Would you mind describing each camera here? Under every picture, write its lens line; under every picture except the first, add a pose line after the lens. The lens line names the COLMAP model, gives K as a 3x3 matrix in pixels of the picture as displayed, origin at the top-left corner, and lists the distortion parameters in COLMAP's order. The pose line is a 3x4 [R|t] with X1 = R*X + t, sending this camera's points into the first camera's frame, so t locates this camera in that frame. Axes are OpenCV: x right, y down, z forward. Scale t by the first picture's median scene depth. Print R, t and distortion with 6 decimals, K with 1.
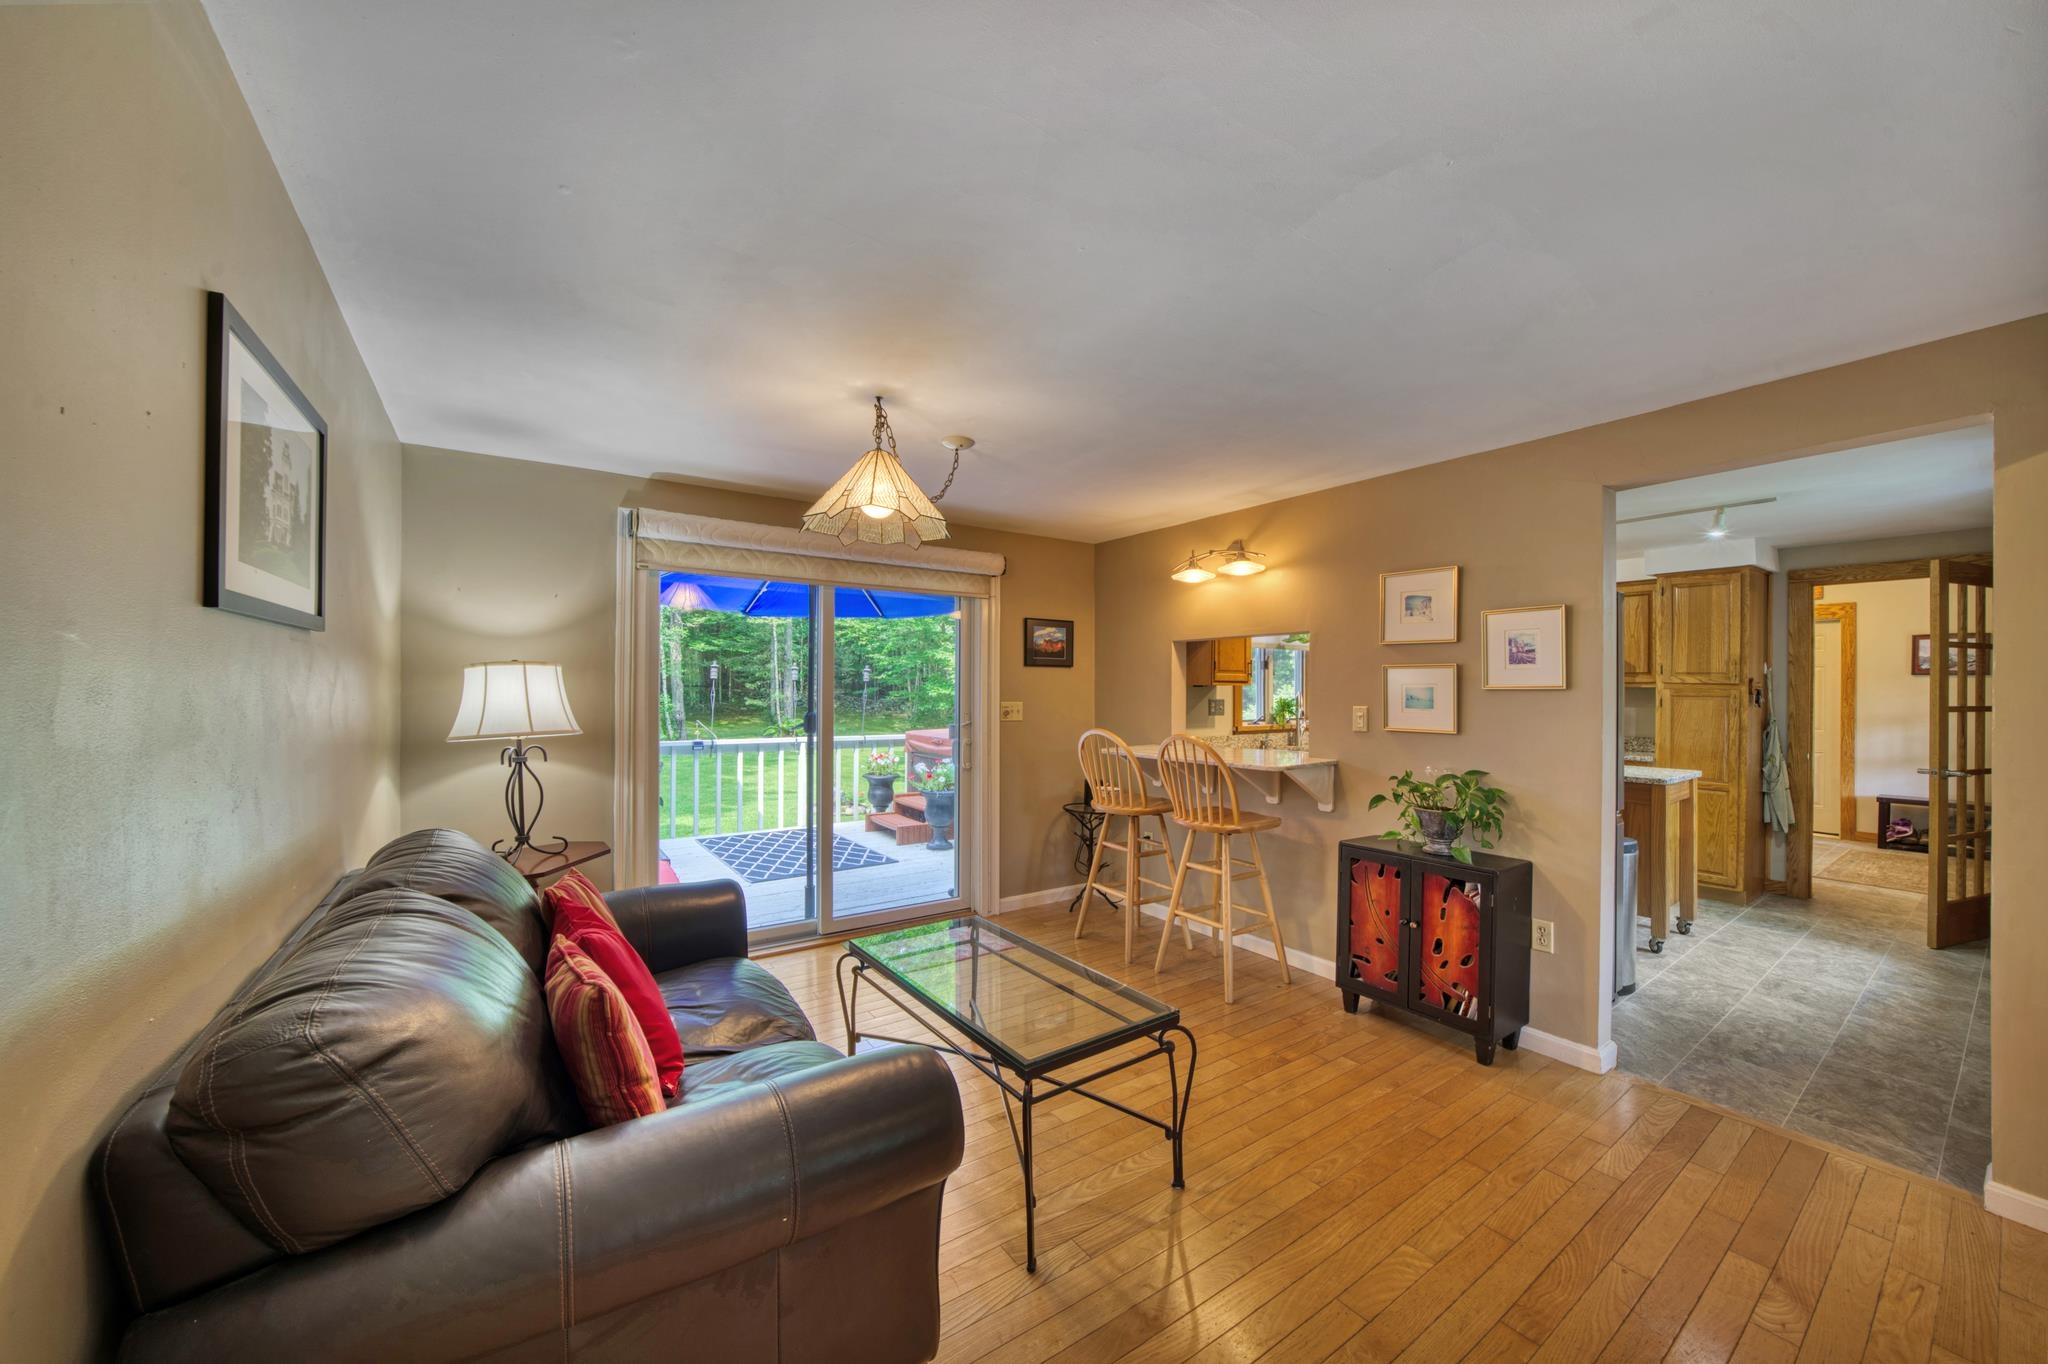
lens RADIAL K [[739.7, 0, 1007.2], [0, 739.7, 691.2], [0, 0, 1]] dist [-0.024050, 0.000049]
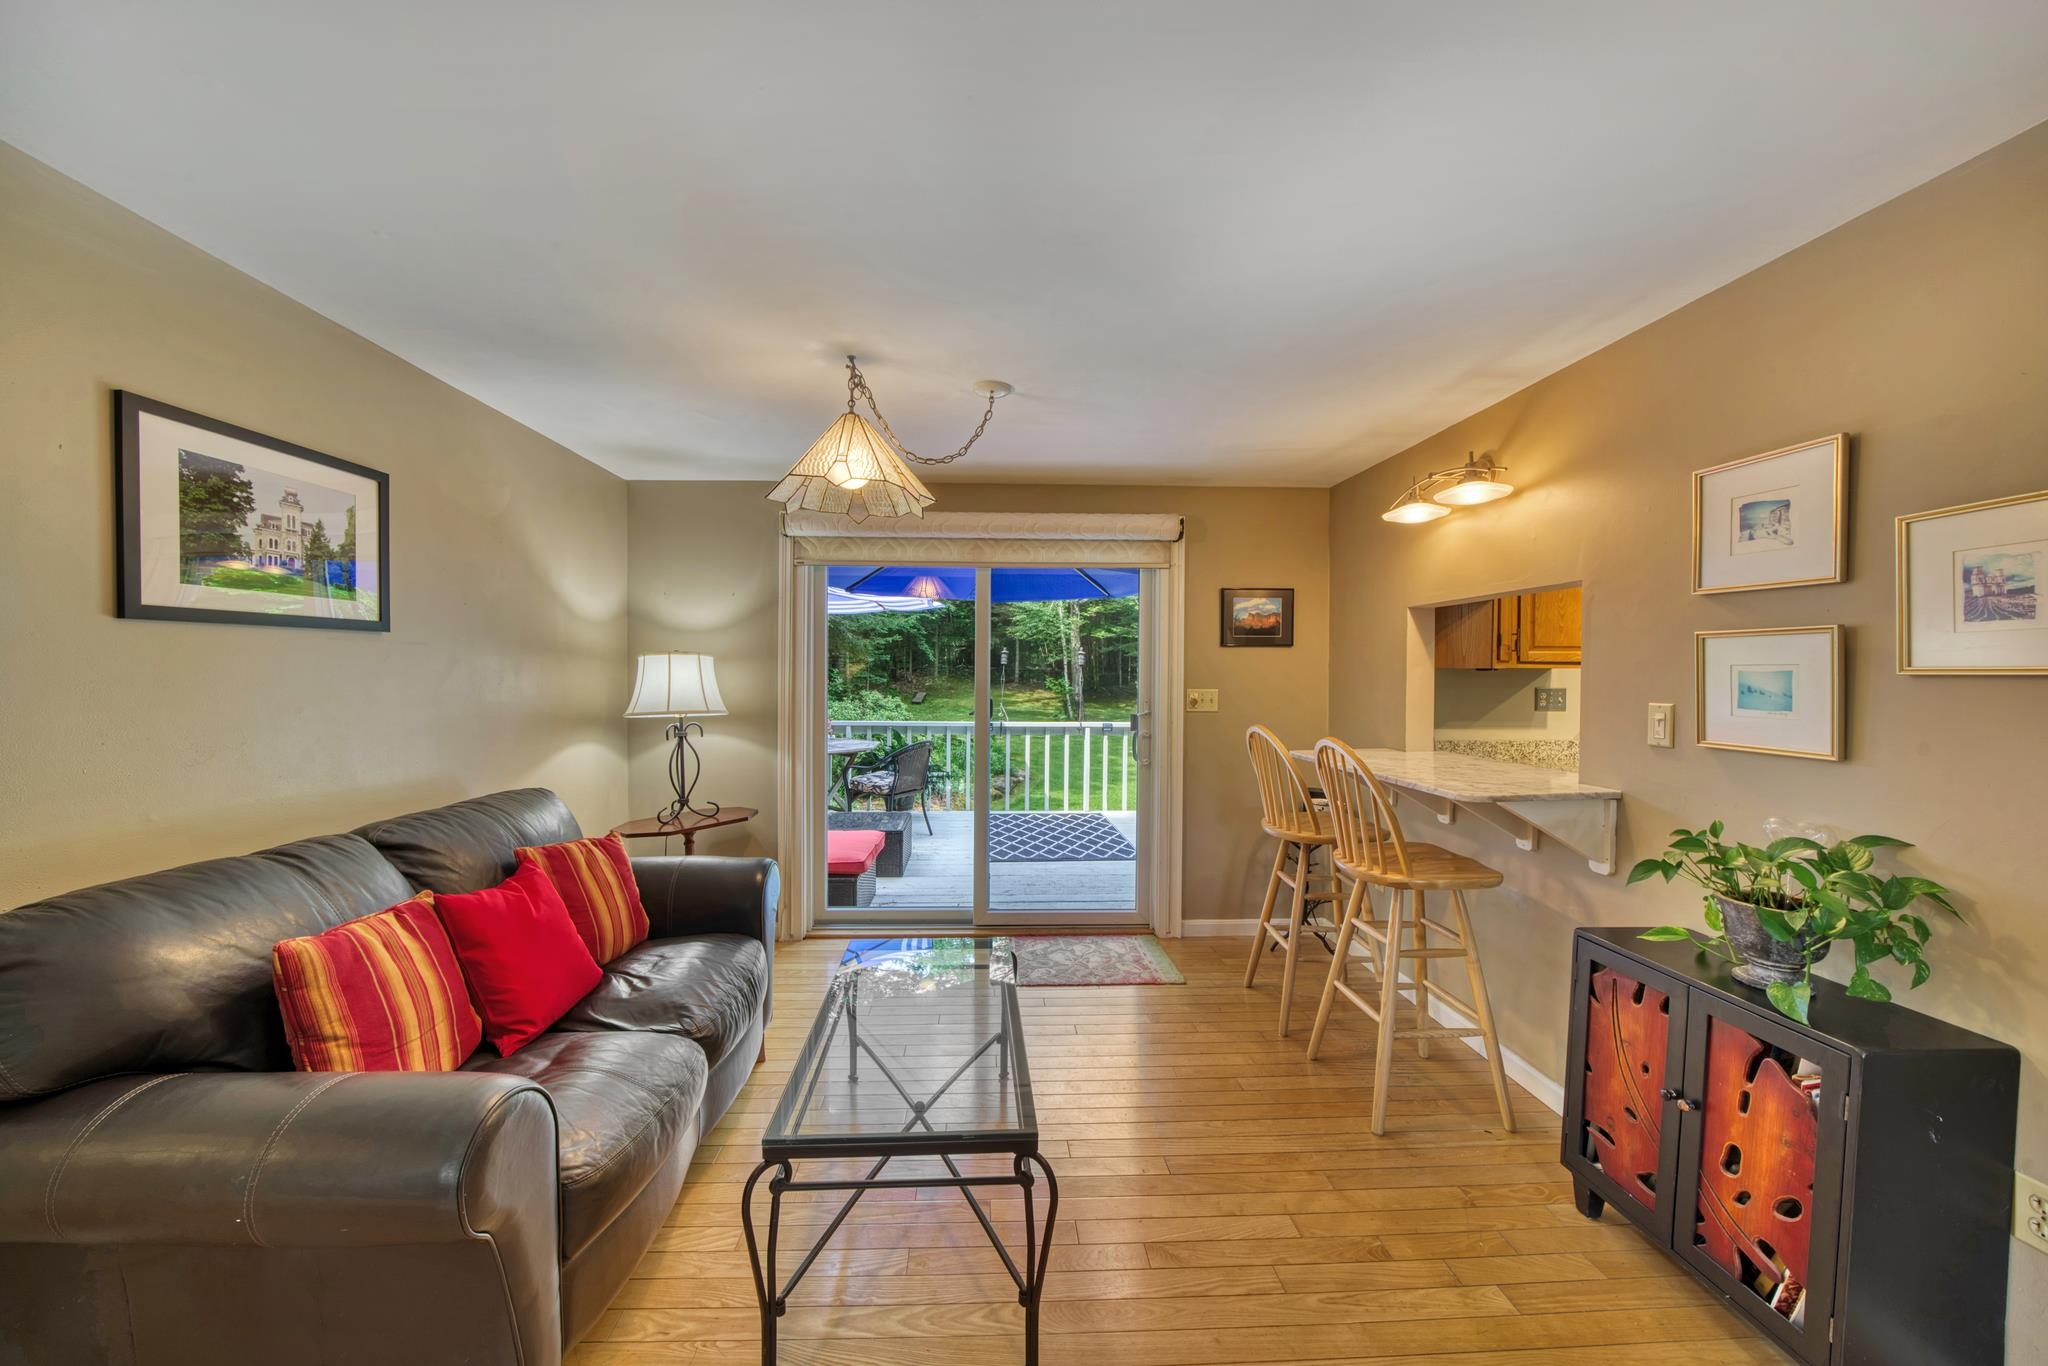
lens RADIAL K [[728.1, 0, 1001.4], [0, 728.1, 687.9], [0, 0, 1]] dist [-0.022127, 0.000259]
pose [[0.846709, 0.008804, -0.531983, 0.314833], [0.000478, 0.999850, 0.017306, -0.001762], [0.532055, -0.014908, 0.846578, 0.224010]]
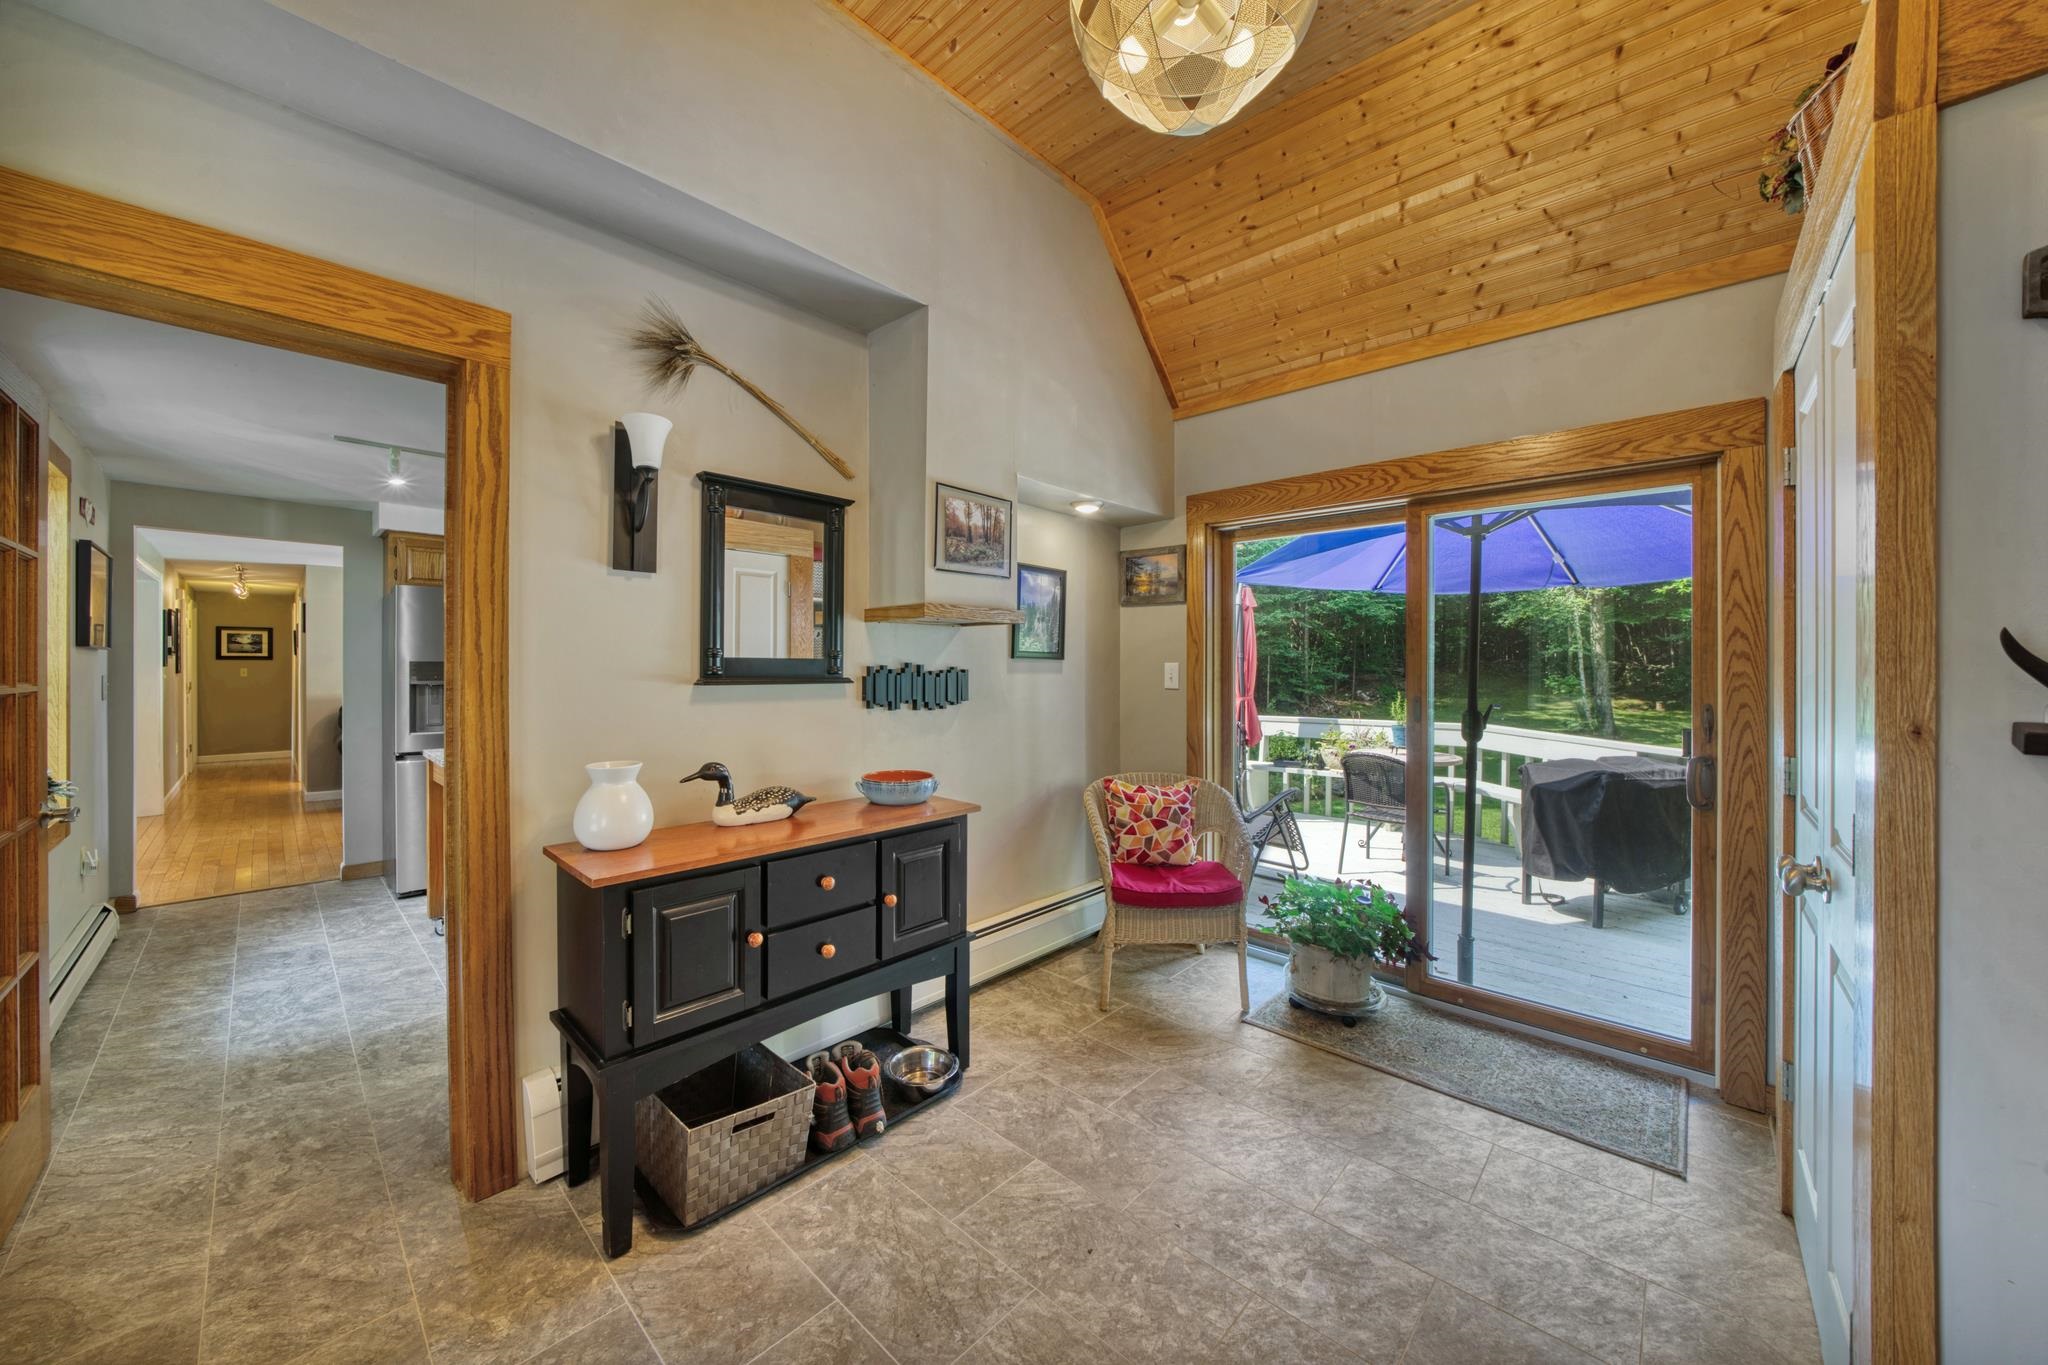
lens RADIAL K [[726.3, 0, 1020.4], [0, 726.3, 677.0], [0, 0, 1]] dist [-0.020673, 0.000082]
pose [[0.217446, 0.010791, -0.976013, 2.082541], [-0.003245, 0.999941, 0.010332, 0.009398], [0.976067, 0.000921, 0.217469, 1.618797]]
